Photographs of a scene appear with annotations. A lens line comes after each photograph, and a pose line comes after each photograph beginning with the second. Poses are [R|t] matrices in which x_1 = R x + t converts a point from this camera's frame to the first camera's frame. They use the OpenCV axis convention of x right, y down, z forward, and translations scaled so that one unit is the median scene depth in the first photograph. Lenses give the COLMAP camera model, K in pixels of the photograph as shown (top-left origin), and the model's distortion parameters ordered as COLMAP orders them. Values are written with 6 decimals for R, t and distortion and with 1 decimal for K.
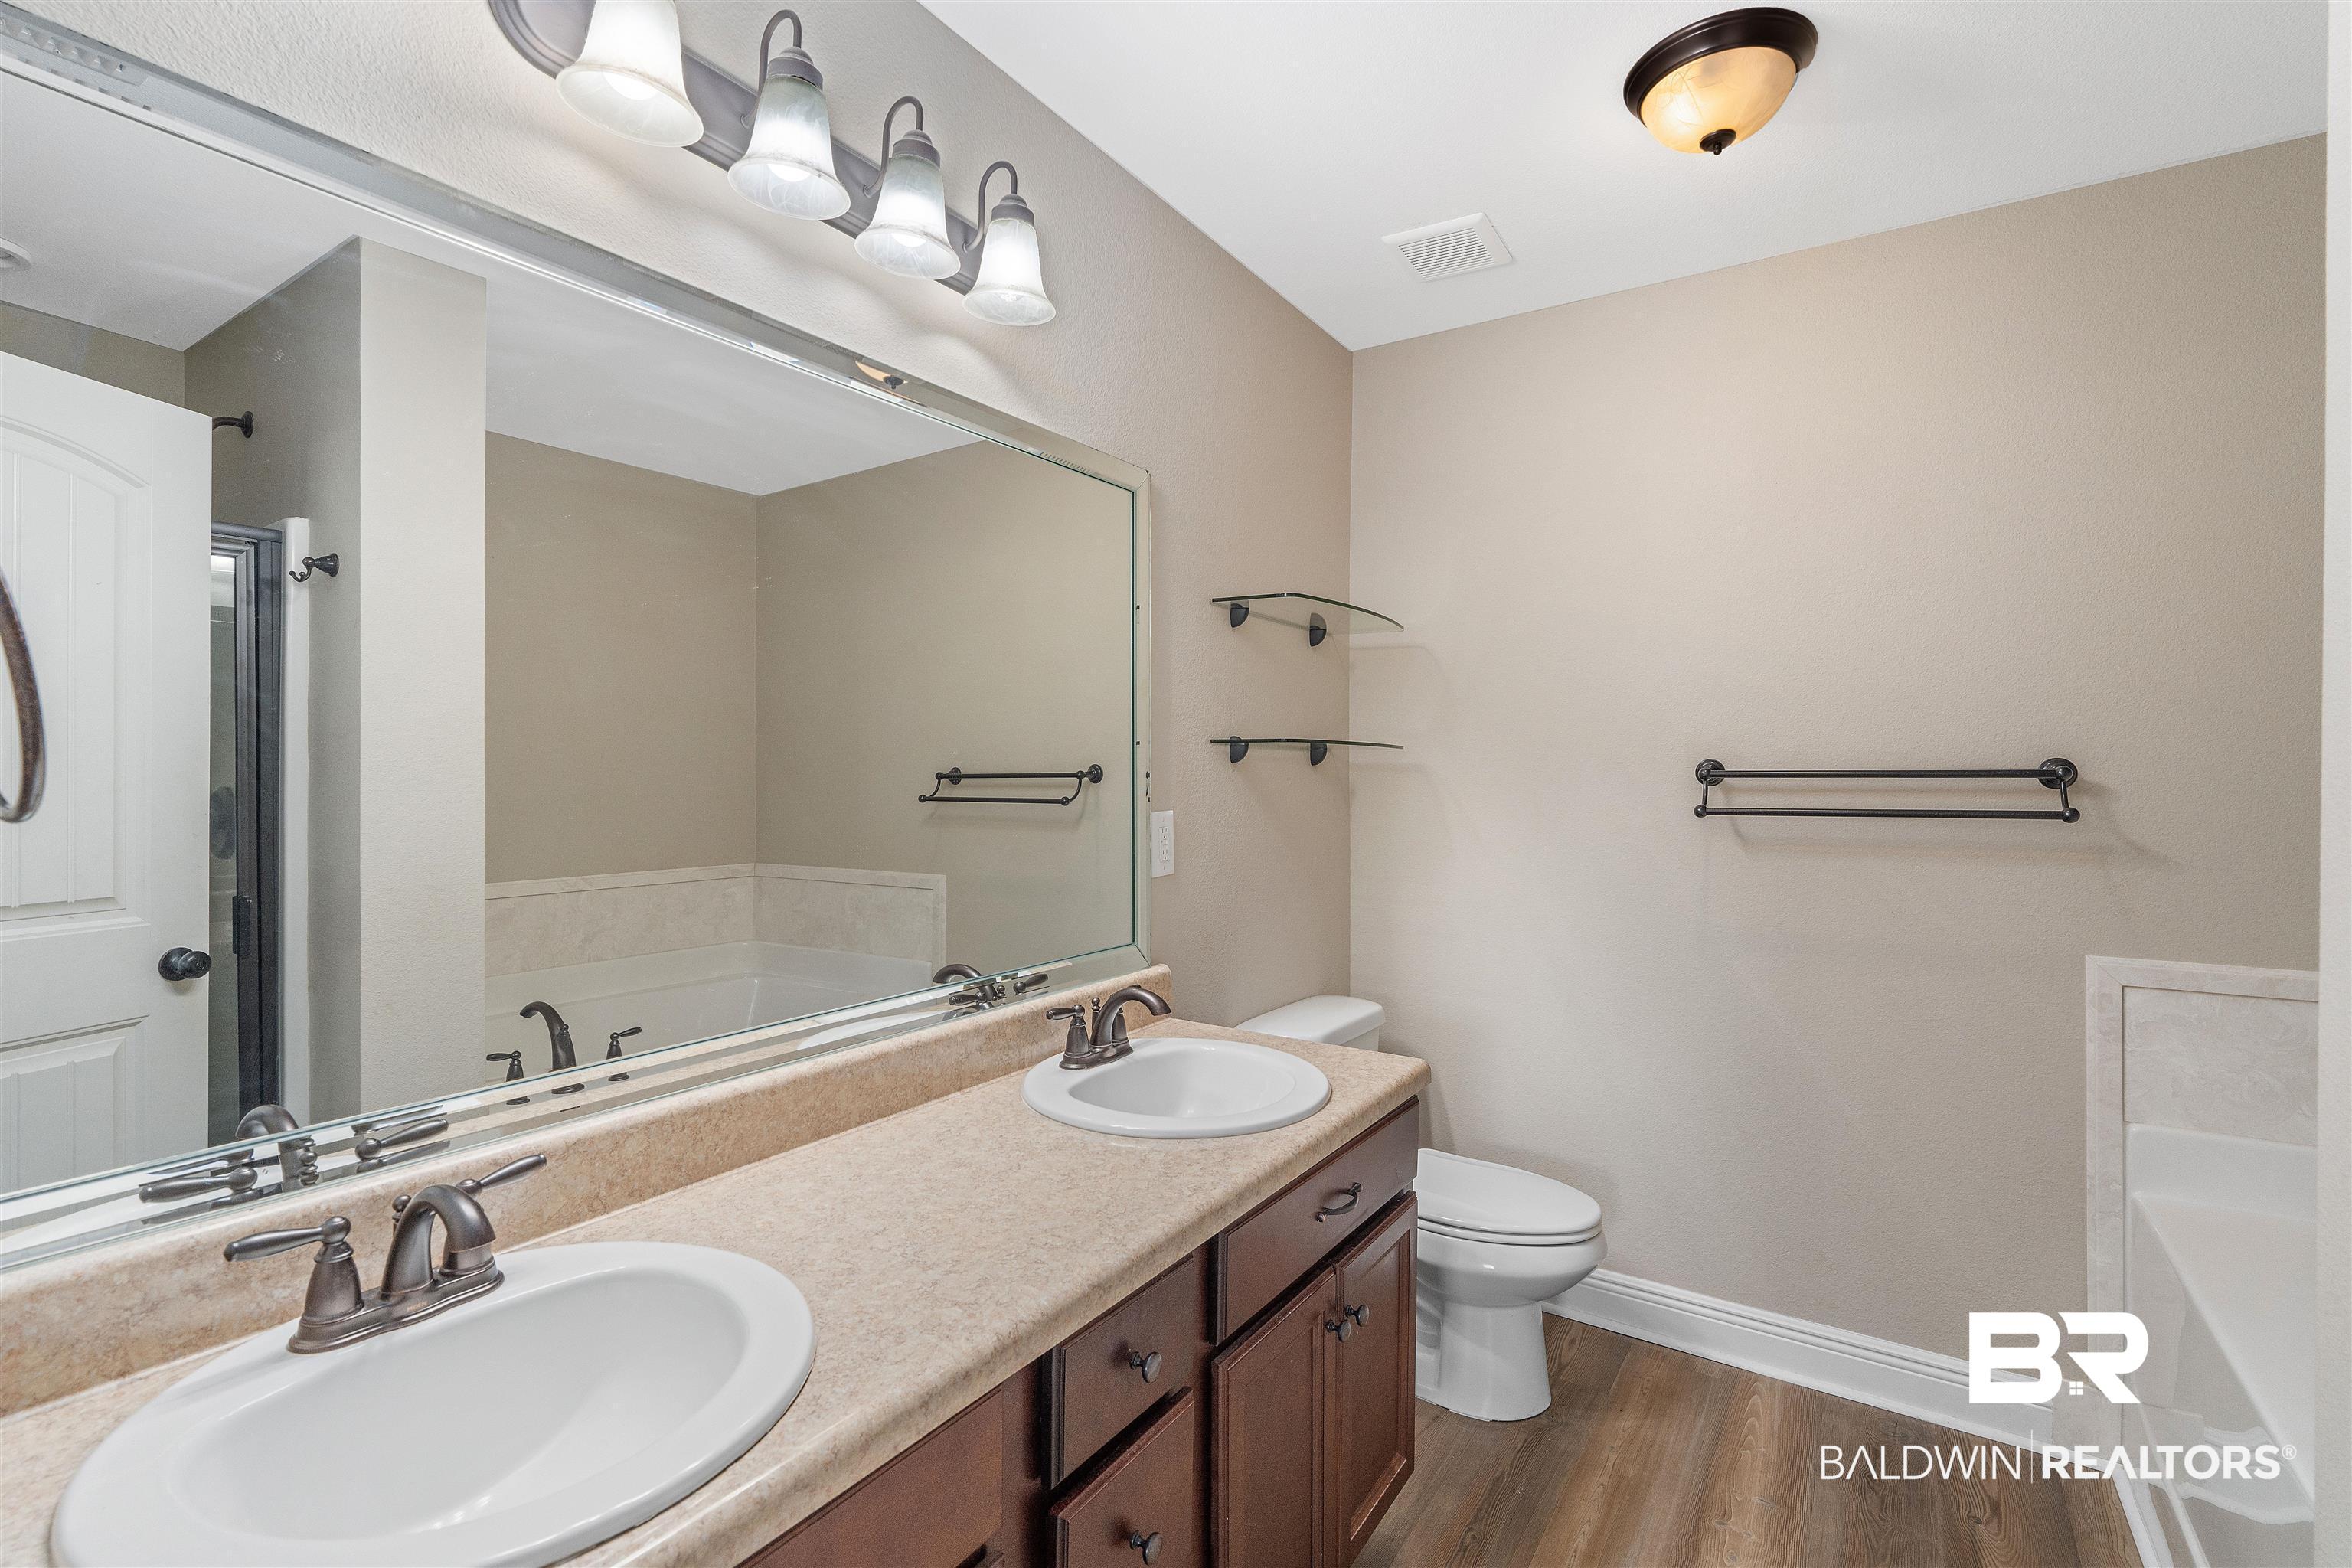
lens RADIAL K [[1035.5, 0, 1176.0], [0, 1035.5, 784.0], [0, 0, 1]] dist [-0.061148, 0.000165]
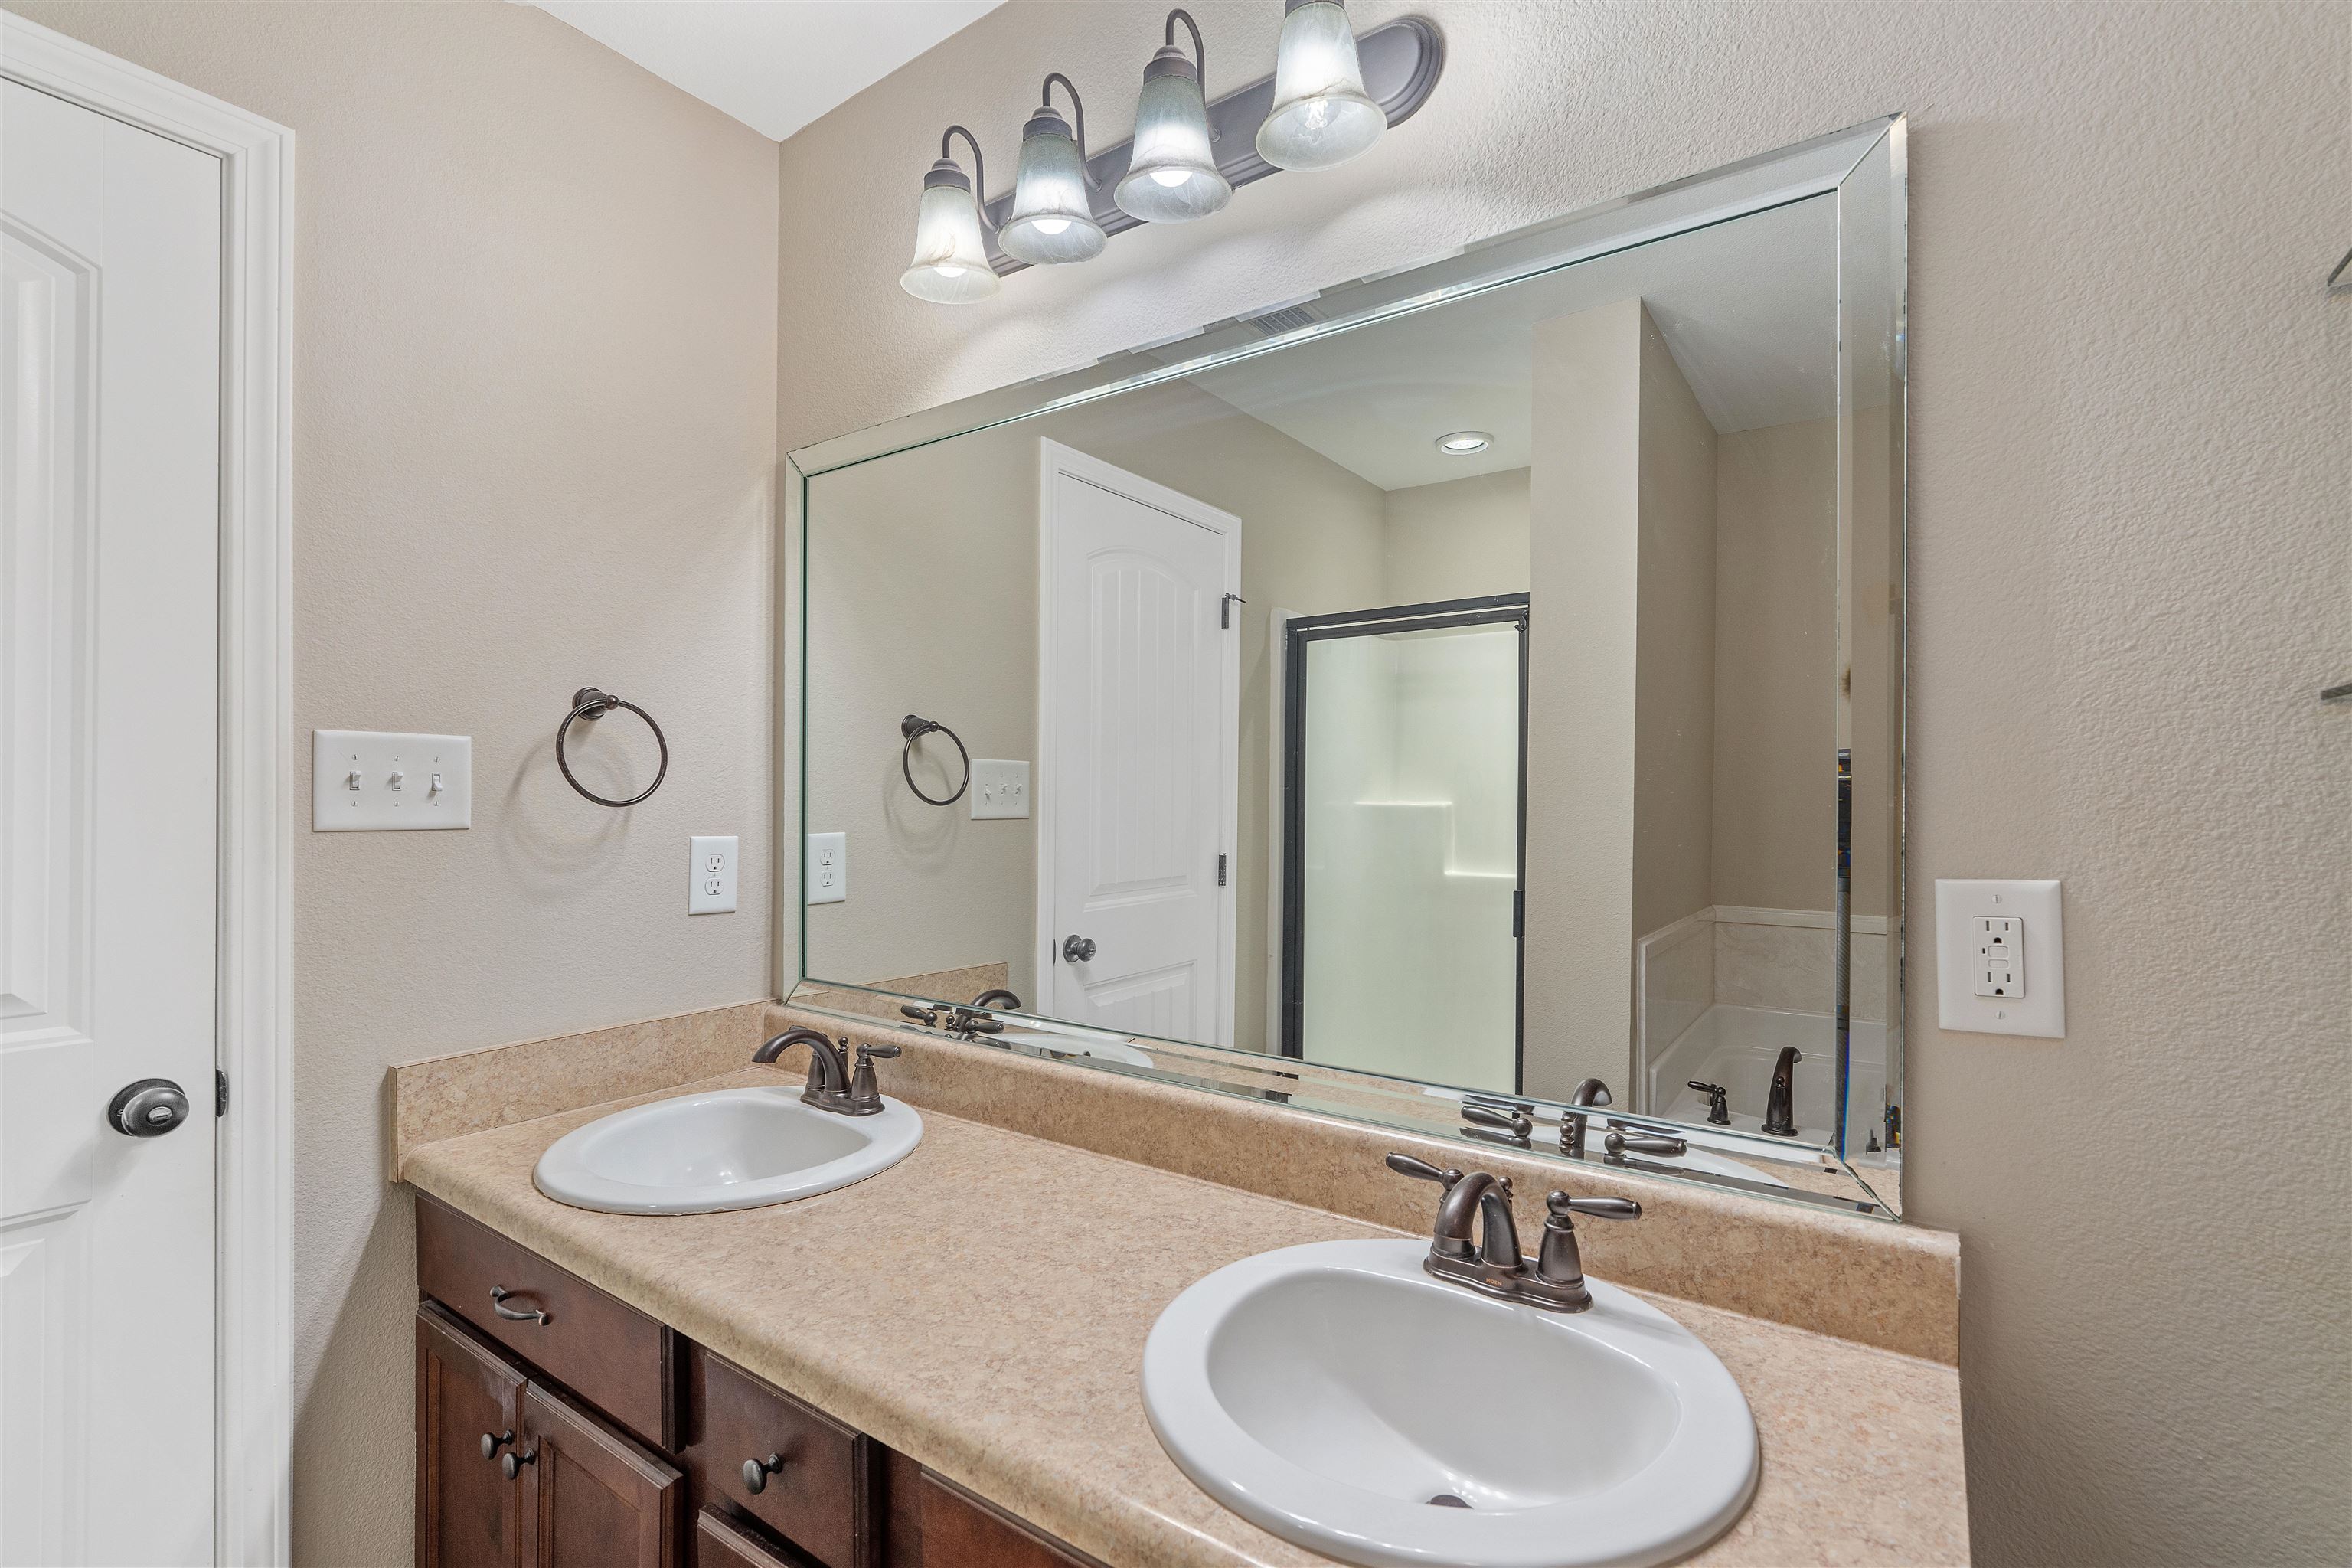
lens RADIAL K [[1045.2, 0, 1176.0], [0, 1045.2, 784.0], [0, 0, 1]] dist [0.001894, 0.000063]
pose [[-0.027571, -0.011960, -0.999548, 0.623121], [-0.015642, 0.999811, -0.011532, -0.002641], [0.999497, 0.015317, -0.027753, 1.010545]]
